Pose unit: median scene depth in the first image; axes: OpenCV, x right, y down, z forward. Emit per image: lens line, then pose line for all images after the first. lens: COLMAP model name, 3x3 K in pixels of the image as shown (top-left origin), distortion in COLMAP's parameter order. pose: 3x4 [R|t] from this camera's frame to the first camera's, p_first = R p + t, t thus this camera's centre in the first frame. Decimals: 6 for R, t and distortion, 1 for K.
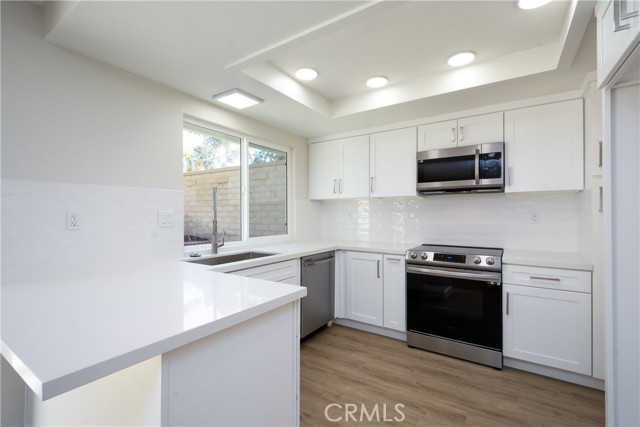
lens RADIAL K [[285.8, 0, 318.0], [0, 285.8, 213.7], [0, 0, 1]] dist [0.018395, -0.009873]
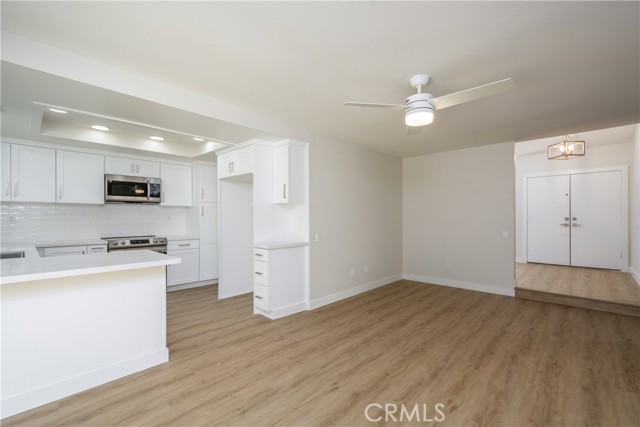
lens RADIAL K [[281.8, 0, 326.1], [0, 281.8, 217.6], [0, 0, 1]] dist [0.021115, -0.008881]
pose [[0.152132, -0.000809, 0.988360, -1.030186], [-0.001443, 0.999998, 0.001041, 0.003924], [-0.988359, -0.001584, 0.152130, -0.364779]]
